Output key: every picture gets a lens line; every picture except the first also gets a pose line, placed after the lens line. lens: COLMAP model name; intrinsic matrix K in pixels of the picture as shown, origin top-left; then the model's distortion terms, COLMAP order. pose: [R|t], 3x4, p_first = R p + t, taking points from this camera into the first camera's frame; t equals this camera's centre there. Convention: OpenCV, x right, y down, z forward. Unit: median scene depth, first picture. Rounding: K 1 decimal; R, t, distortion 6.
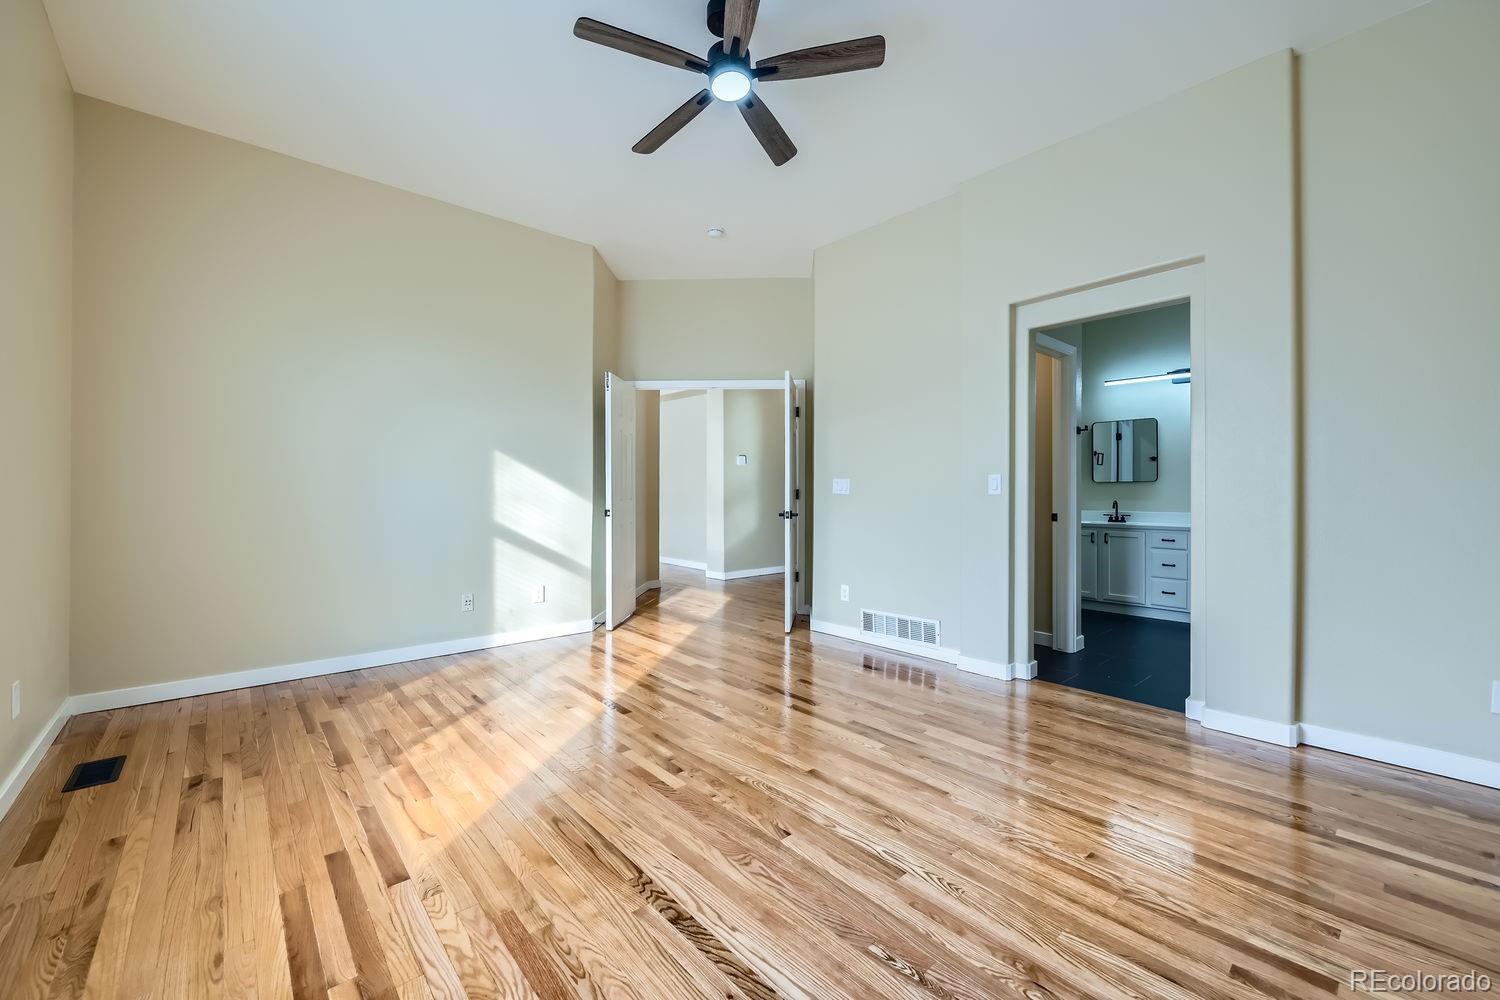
lens RADIAL K [[599.3, 0, 746.6], [0, 599.3, 493.6], [0, 0, 1]] dist [-0.000238, -0.000324]
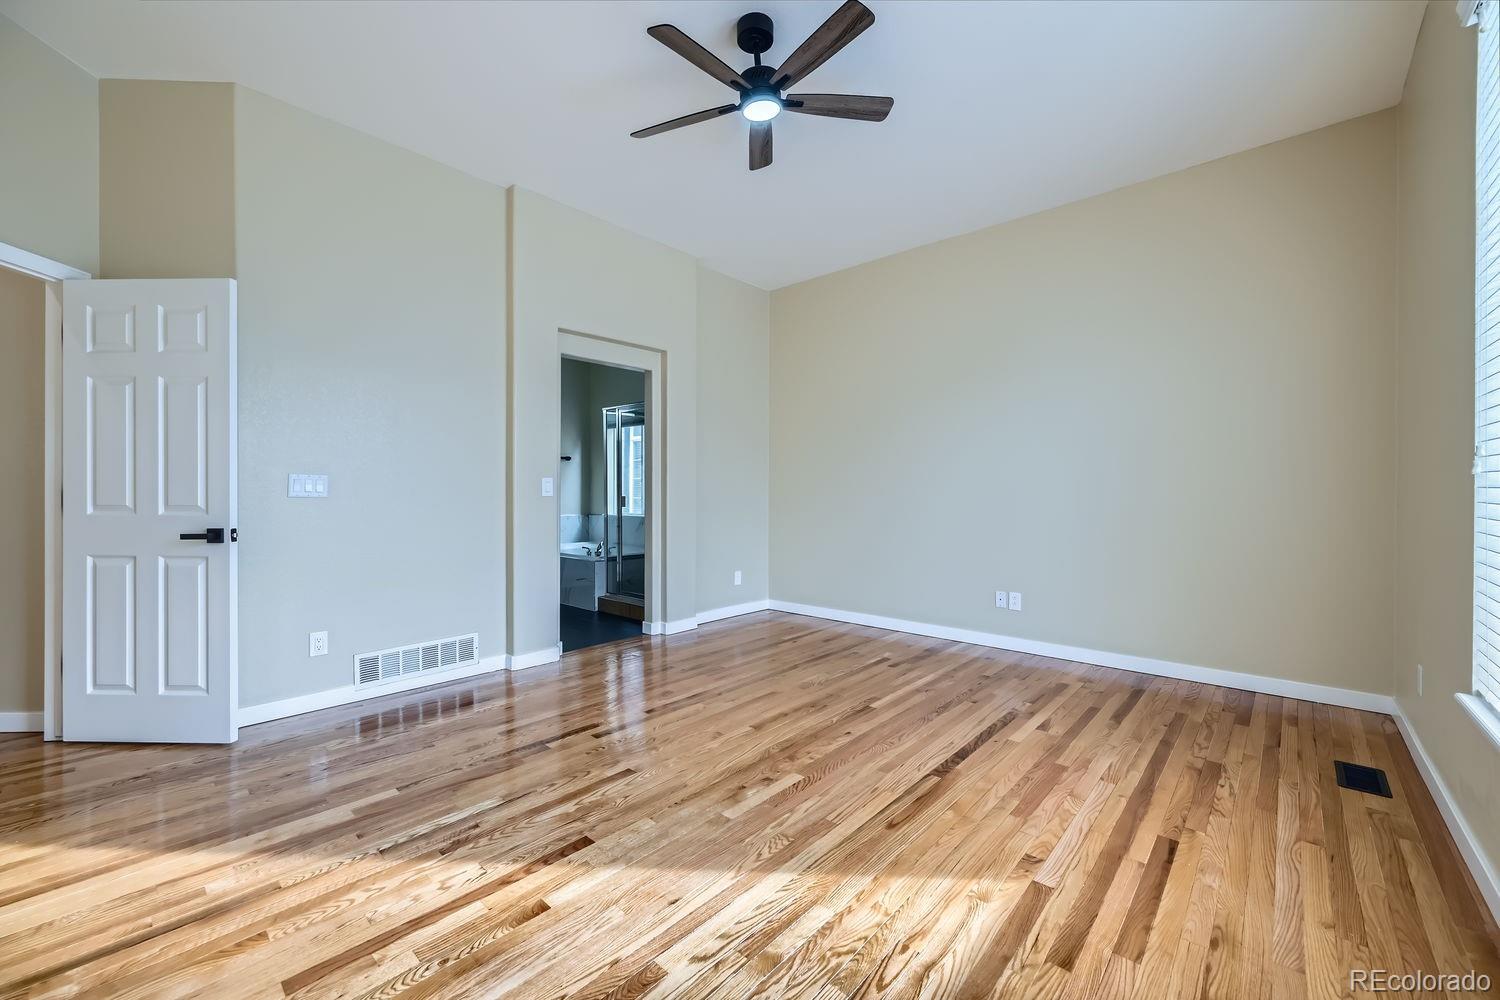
lens RADIAL K [[599.3, 0, 746.5], [0, 599.3, 496.4], [0, 0, 1]] dist [-0.000238, -0.000324]
pose [[-0.115577, -0.007066, 0.993273, -1.133800], [0.001499, 0.999972, 0.007288, -0.009851], [-0.993297, 0.002331, -0.115563, 1.201777]]
